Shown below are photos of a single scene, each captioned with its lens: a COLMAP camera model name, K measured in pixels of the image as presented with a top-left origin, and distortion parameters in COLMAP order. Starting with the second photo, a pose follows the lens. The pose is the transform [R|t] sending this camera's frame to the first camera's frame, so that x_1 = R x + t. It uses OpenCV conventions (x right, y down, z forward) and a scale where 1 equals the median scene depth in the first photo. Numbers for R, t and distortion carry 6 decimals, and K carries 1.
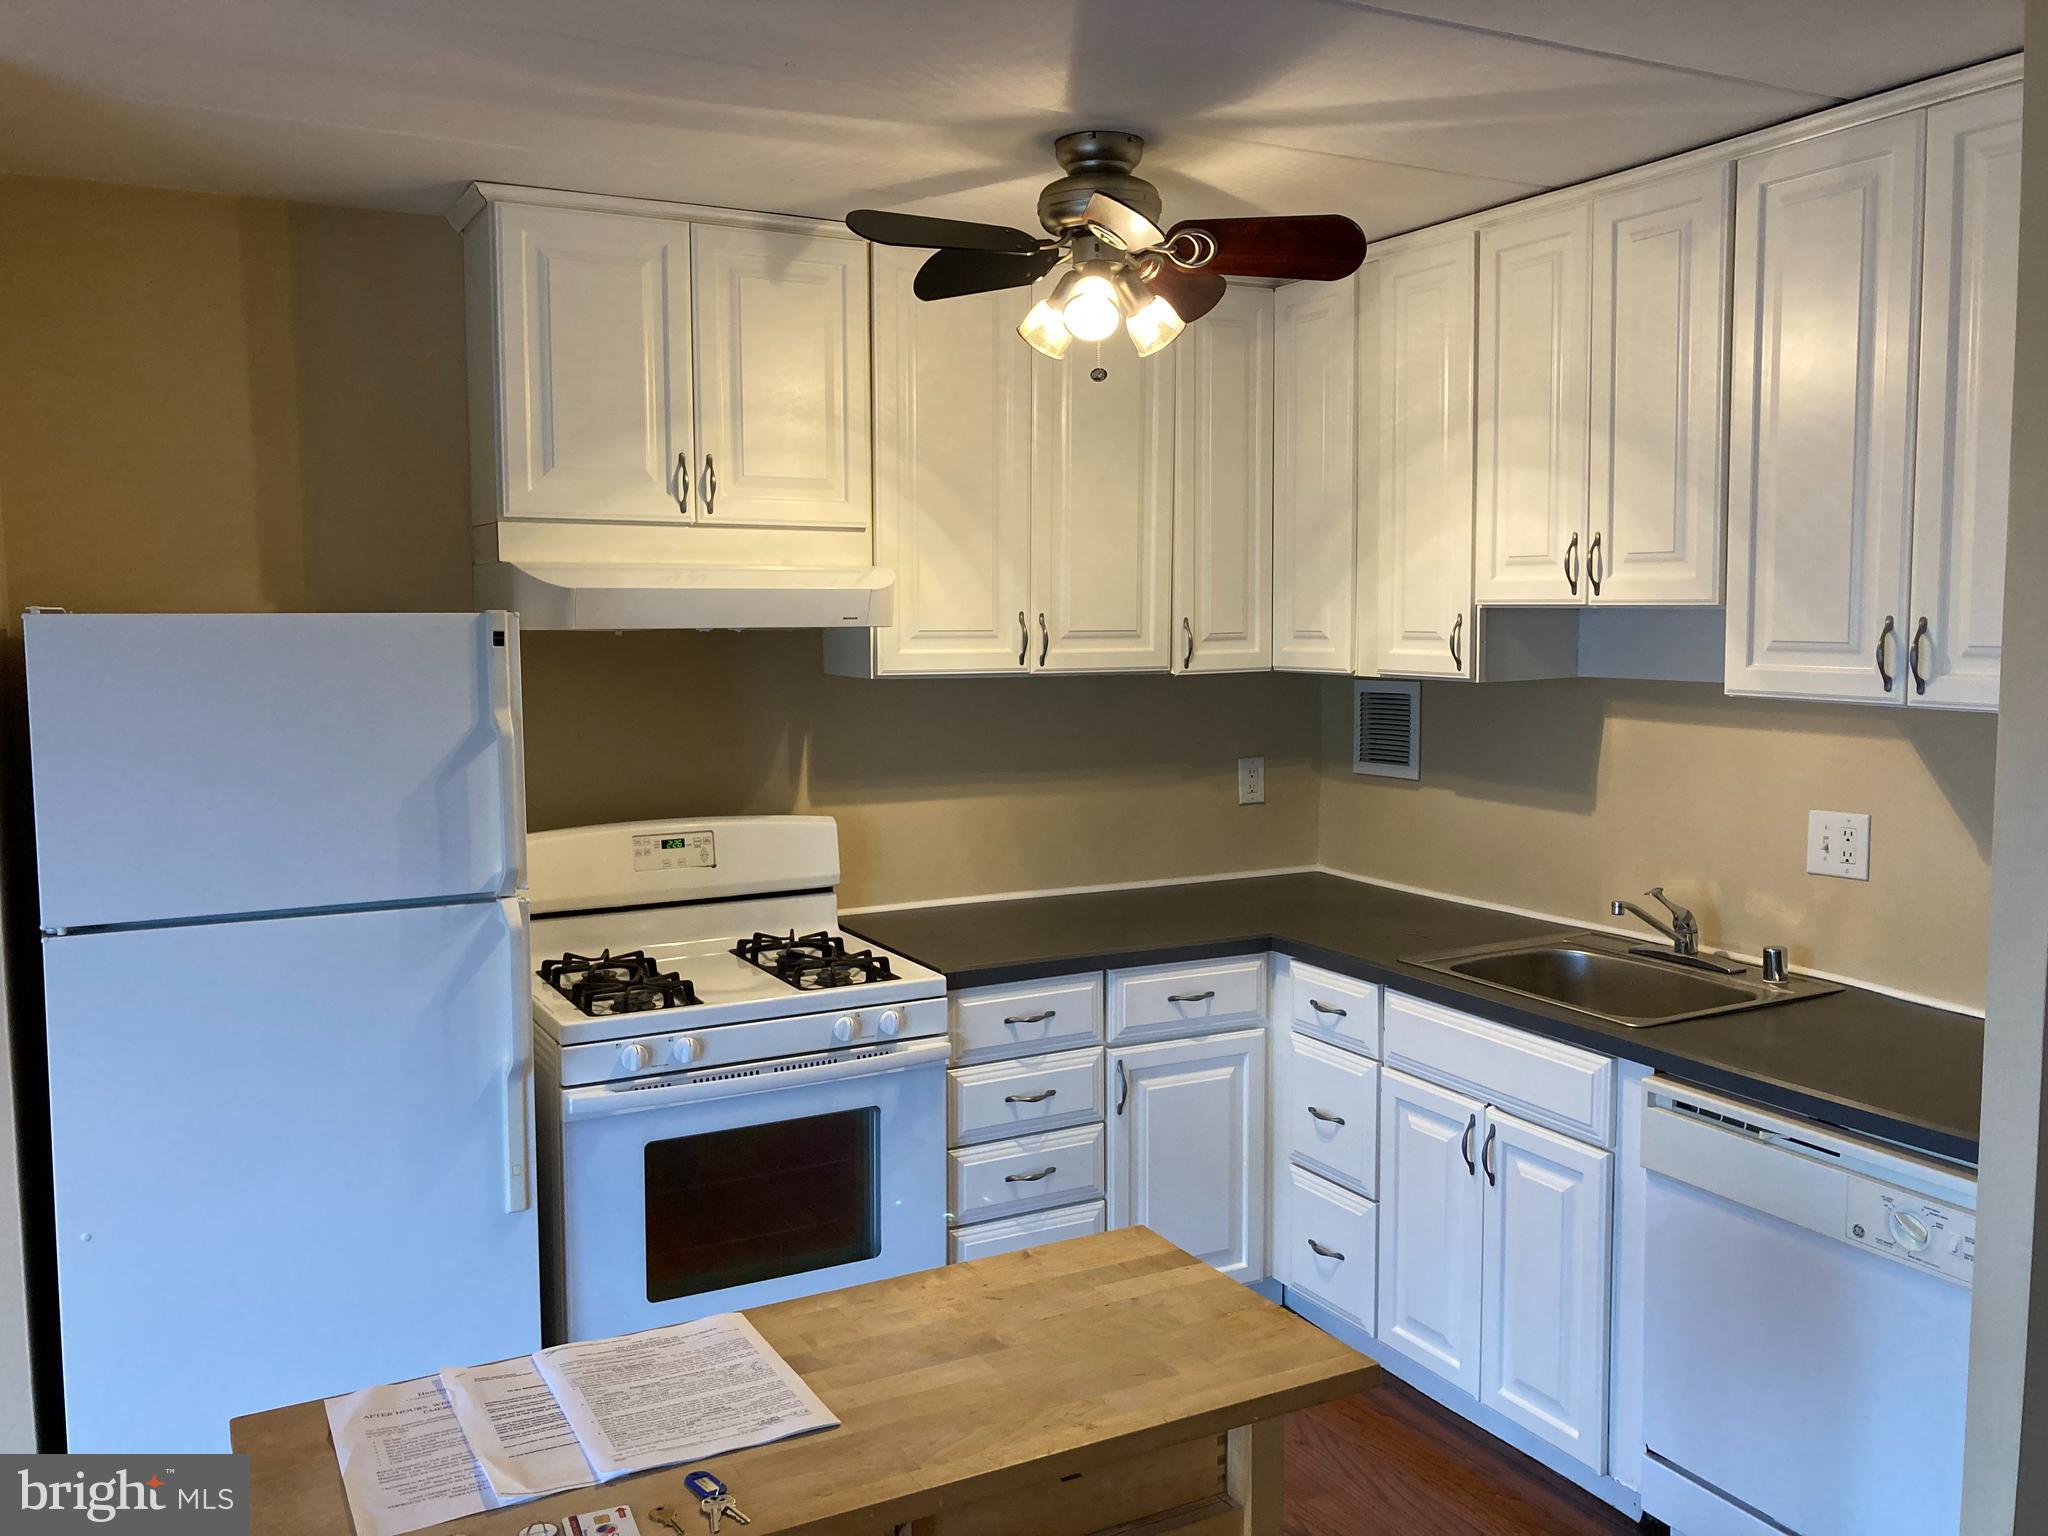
lens RADIAL K [[1671.2, 0, 1011.3], [0, 1671.2, 743.1], [0, 0, 1]] dist [0.089601, -0.110925]
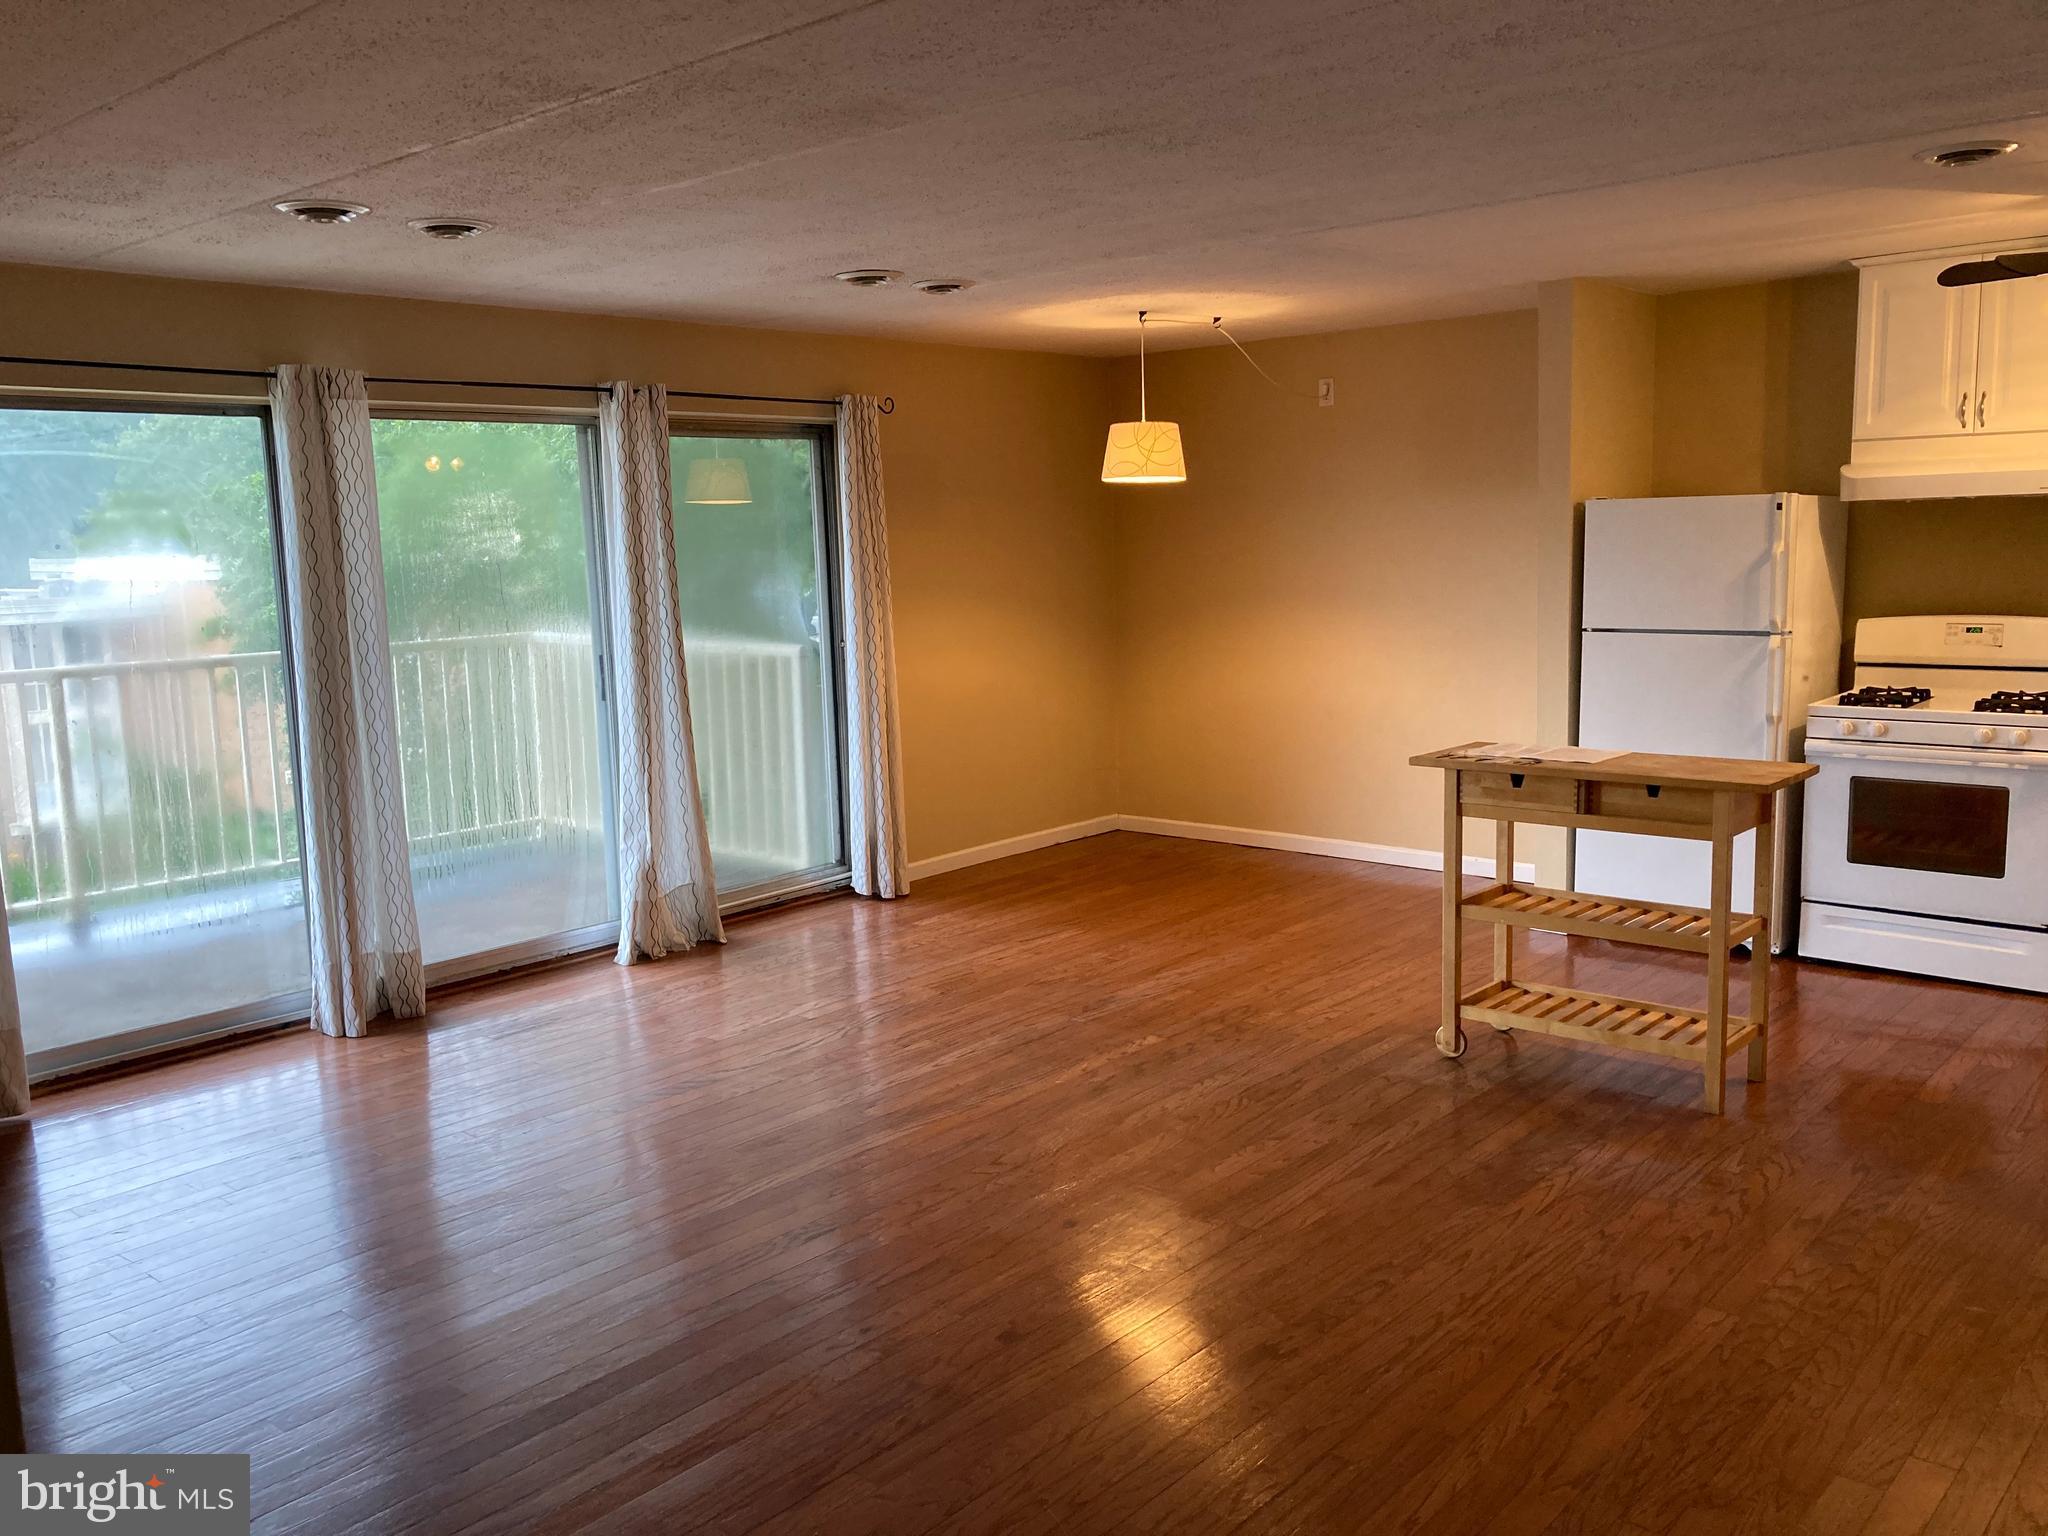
lens RADIAL K [[1671.2, 0, 1011.3], [0, 1671.2, 743.1], [0, 0, 1]] dist [0.089601, -0.110925]
pose [[0.350902, 0.117319, -0.929034, 1.179262], [-0.047297, 0.993075, 0.107542, 0.041084], [0.935217, 0.006204, 0.354021, -0.534124]]
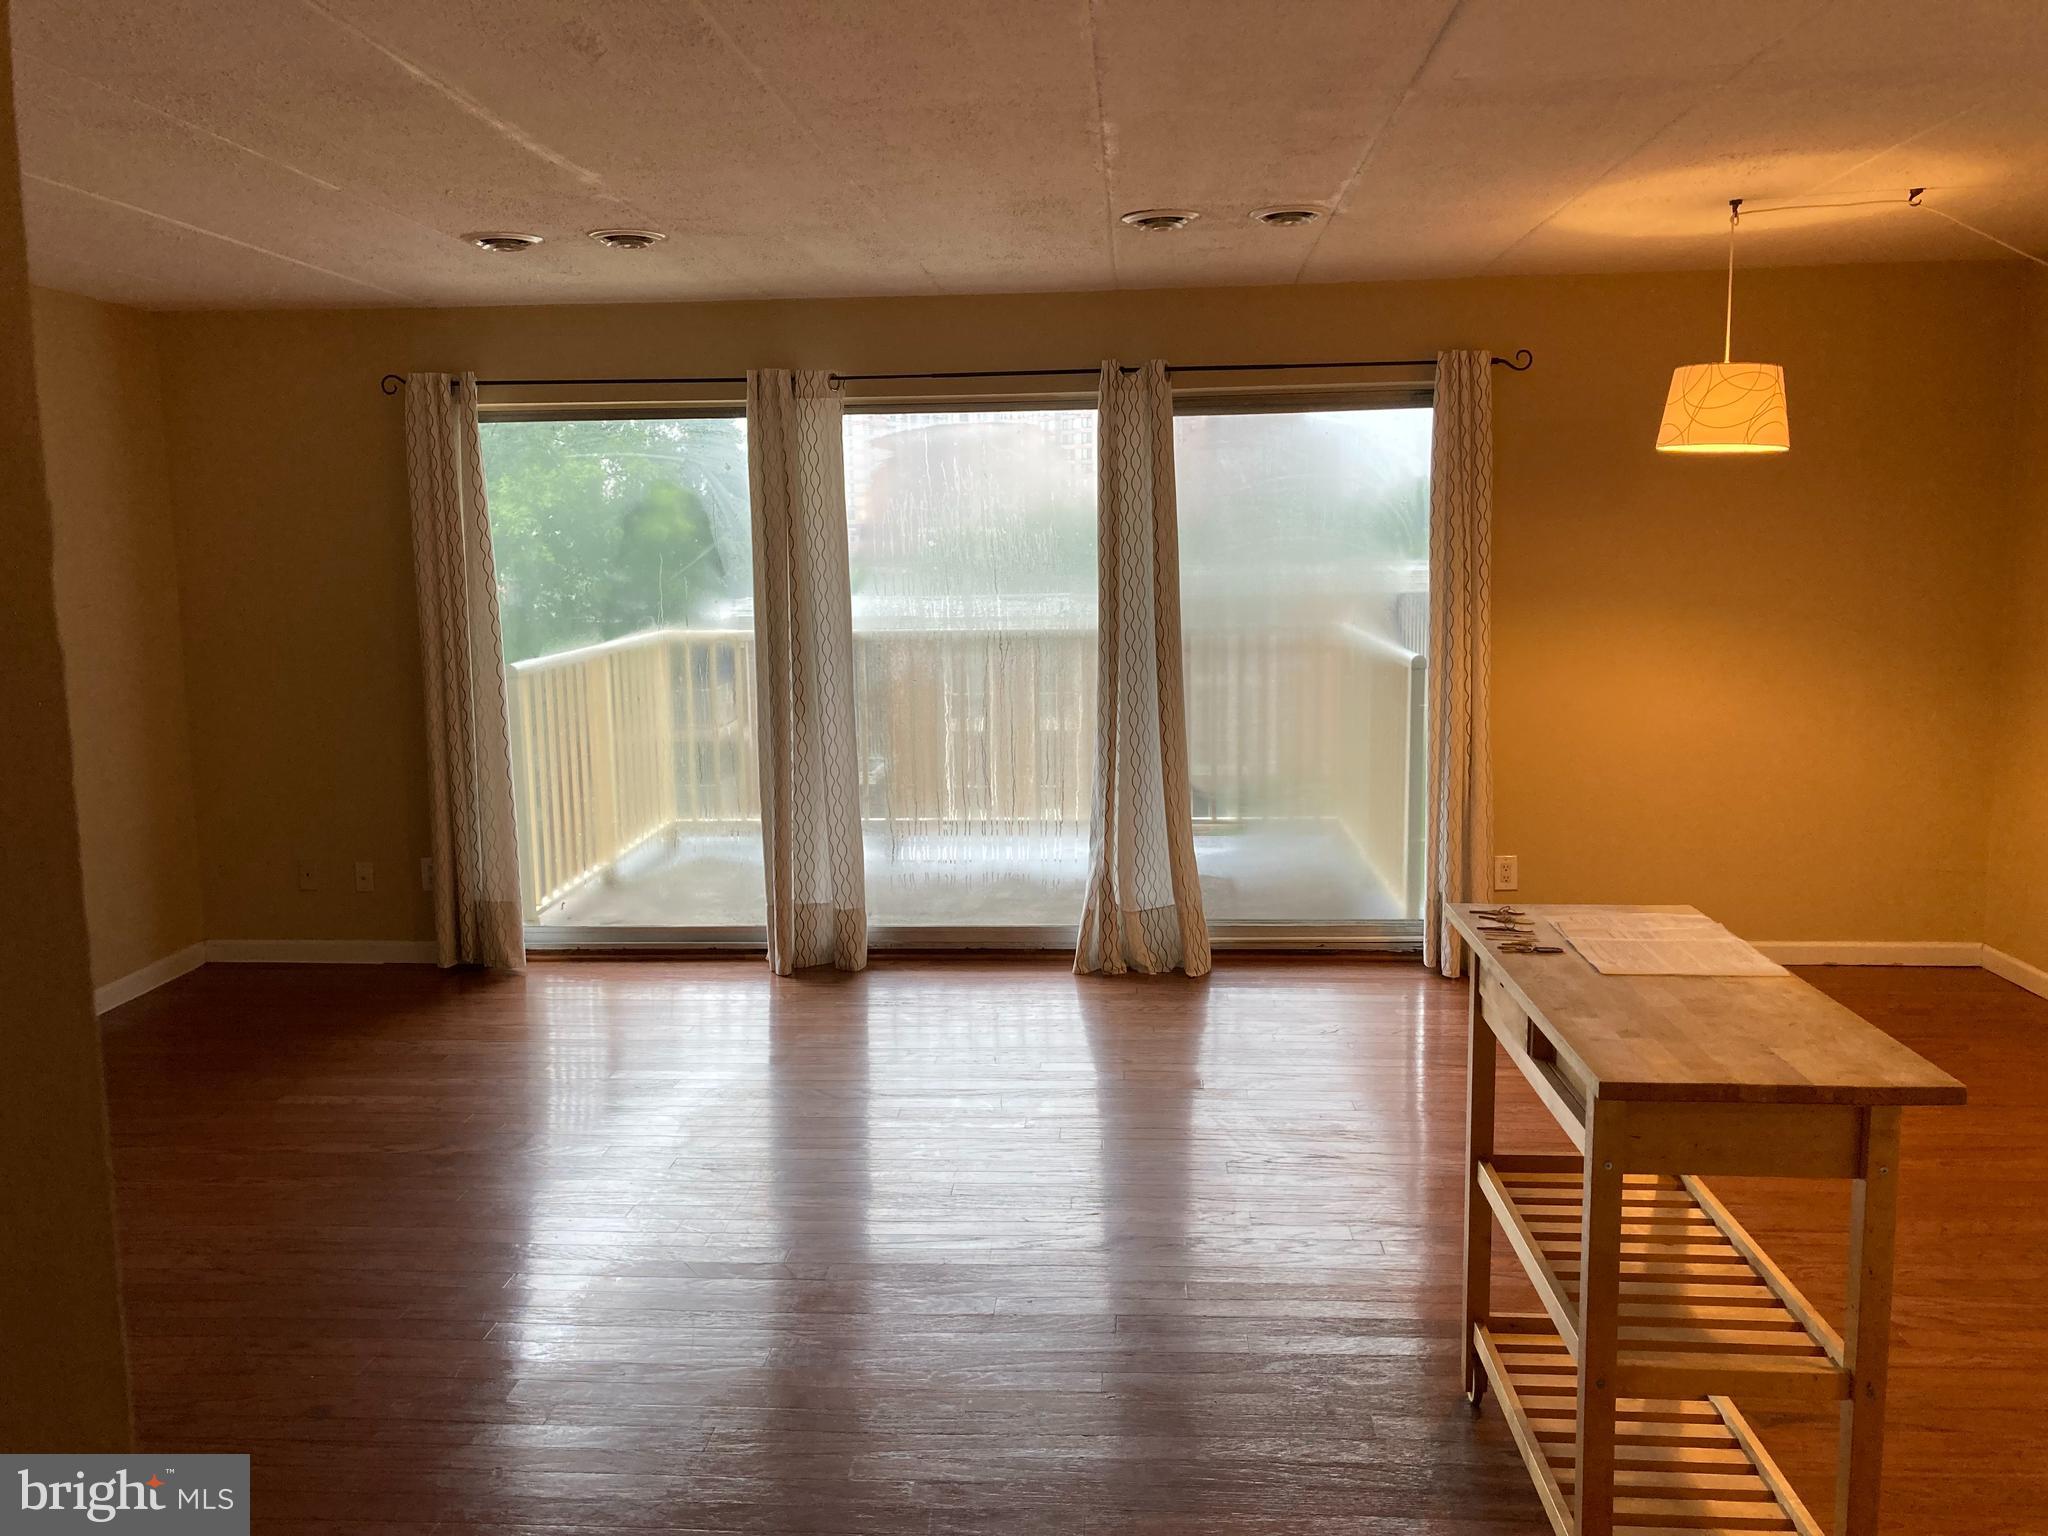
lens RADIAL K [[1671.2, 0, 1011.3], [0, 1671.2, 743.1], [0, 0, 1]] dist [0.089601, -0.110925]
pose [[-0.526510, 0.122747, -0.841261, 0.791440], [-0.047481, 0.983732, 0.173252, -0.046963], [0.848842, 0.131163, -0.512116, 0.655976]]
